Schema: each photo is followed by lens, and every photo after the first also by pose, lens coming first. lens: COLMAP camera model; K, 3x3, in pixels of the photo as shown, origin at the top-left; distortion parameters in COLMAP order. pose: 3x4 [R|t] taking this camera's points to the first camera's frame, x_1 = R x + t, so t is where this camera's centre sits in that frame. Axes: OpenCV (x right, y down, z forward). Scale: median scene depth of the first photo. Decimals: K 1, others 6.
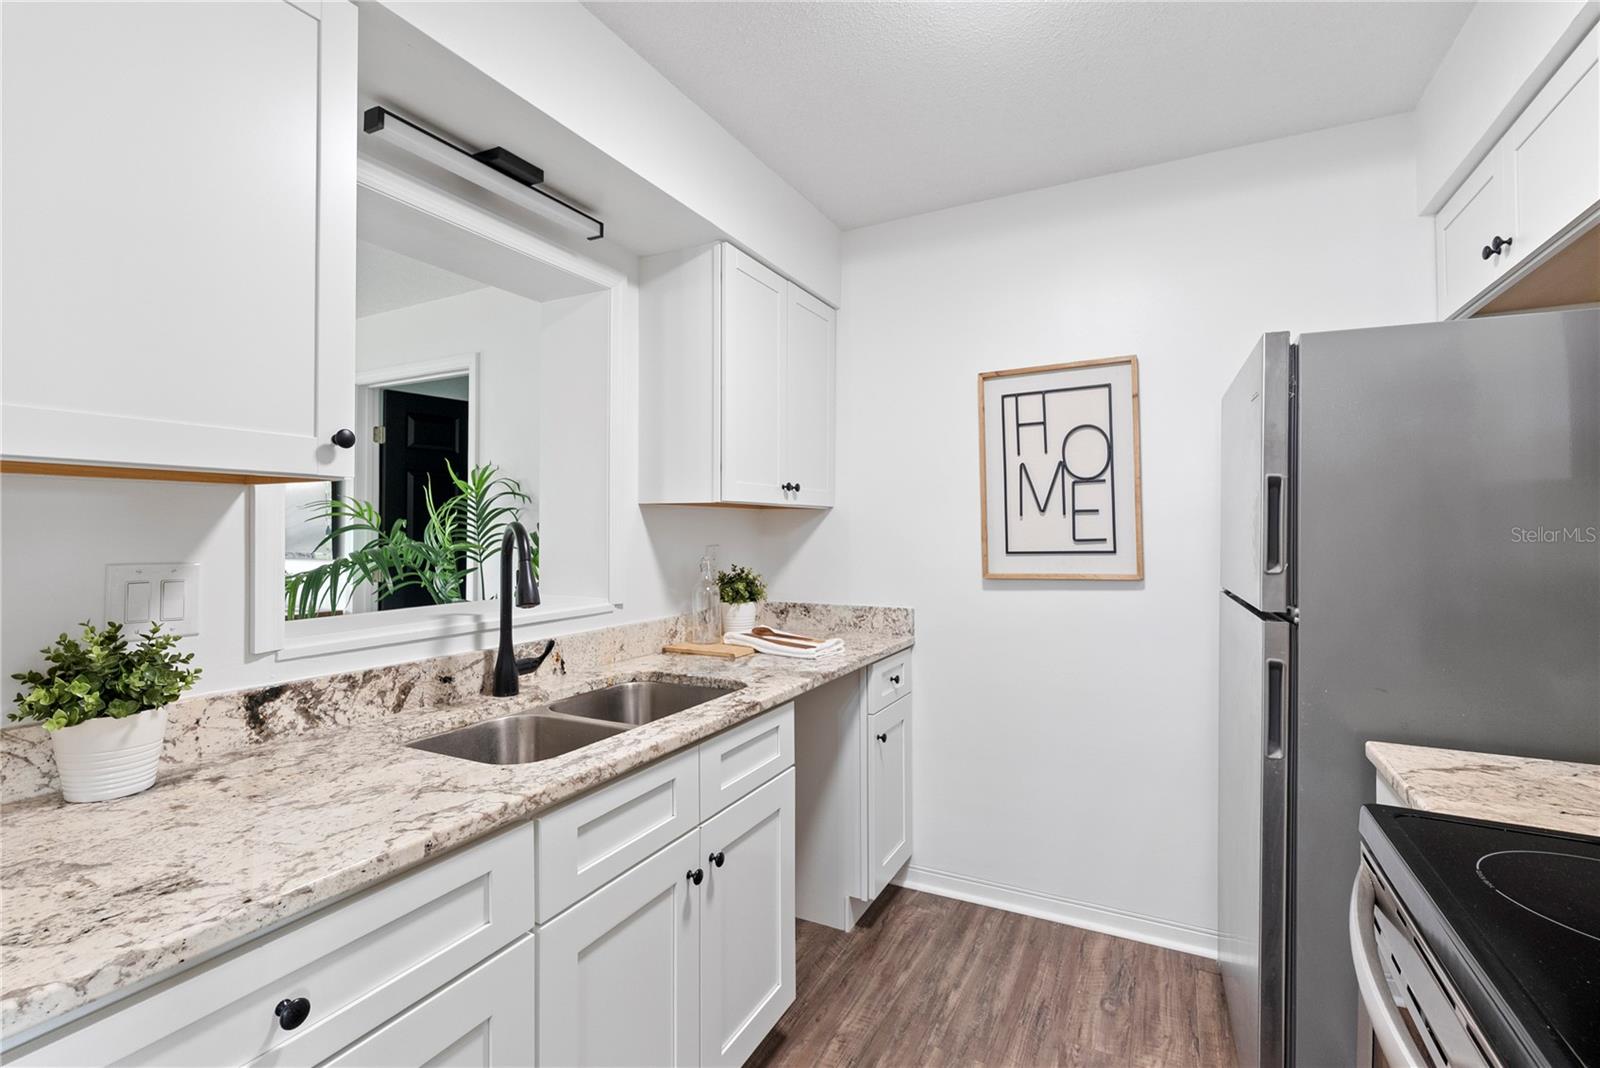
lens RADIAL K [[711.6, 0, 785.1], [0, 711.6, 573.5], [0, 0, 1]] dist [0.001557, 0.001259]
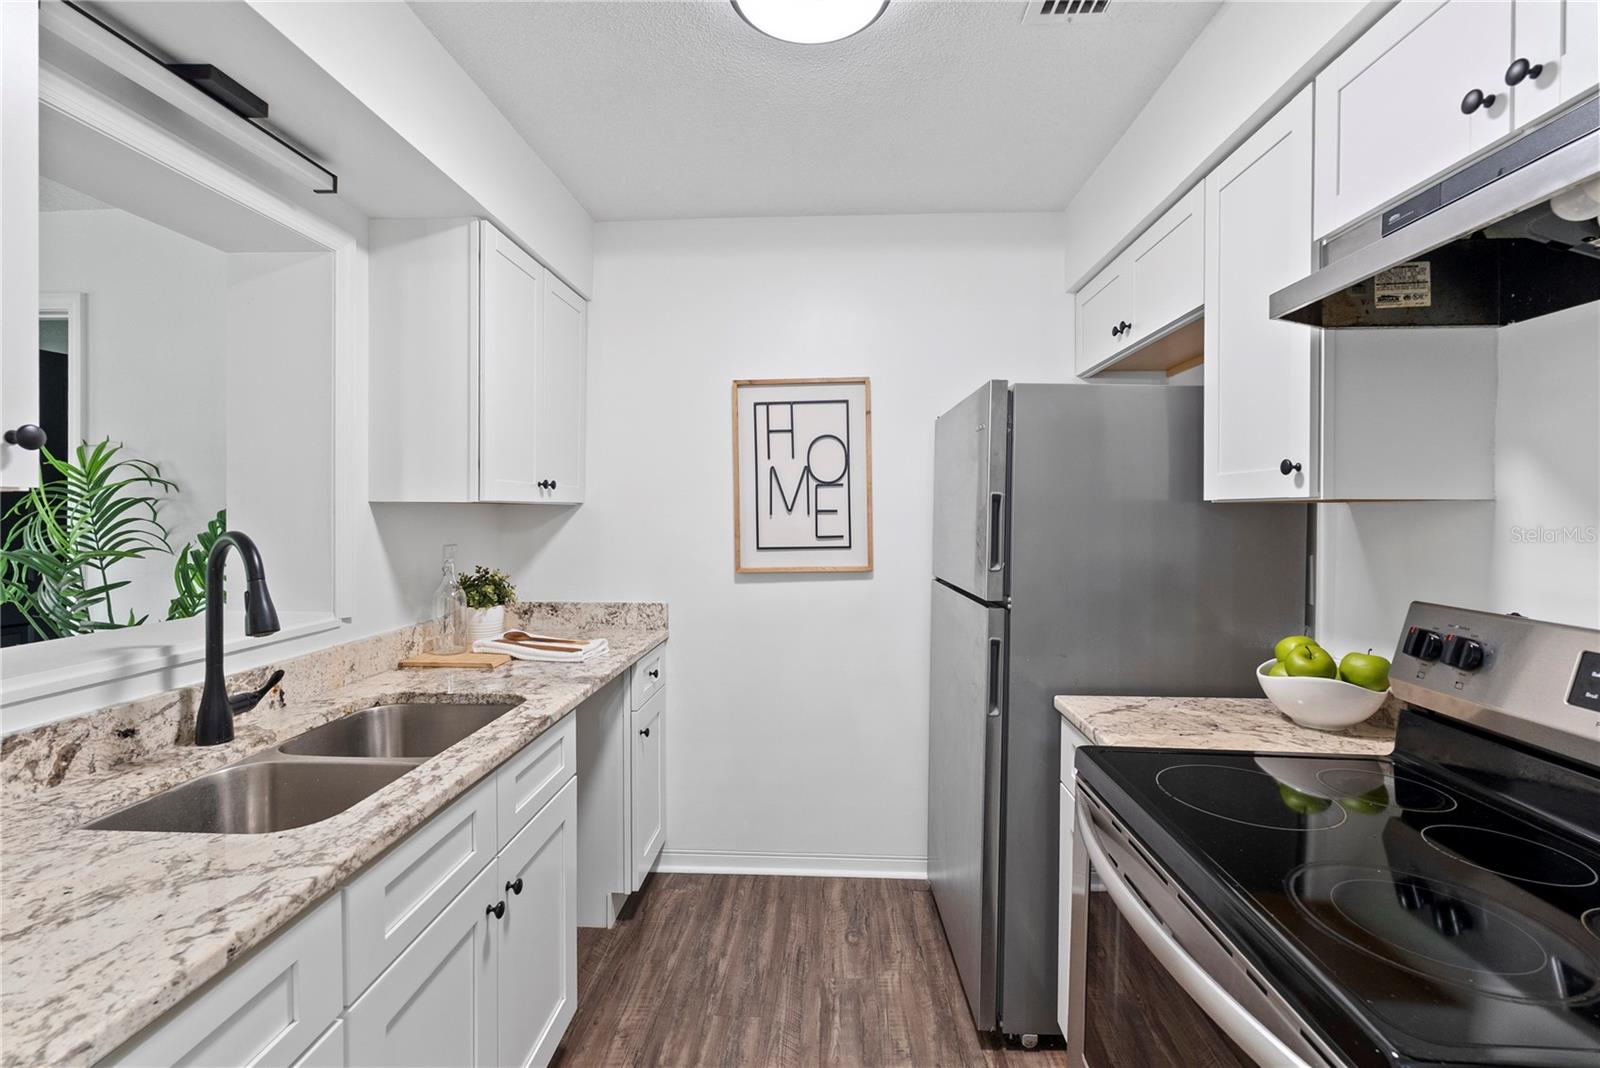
lens RADIAL K [[711.6, 0, 772.4], [0, 711.6, 573.5], [0, 0, 1]] dist [0.001557, 0.001259]
pose [[0.914697, -0.034852, 0.402634, -0.126643], [0.023696, 0.999186, 0.032657, -0.031654], [-0.403444, -0.020330, 0.914778, 0.004489]]
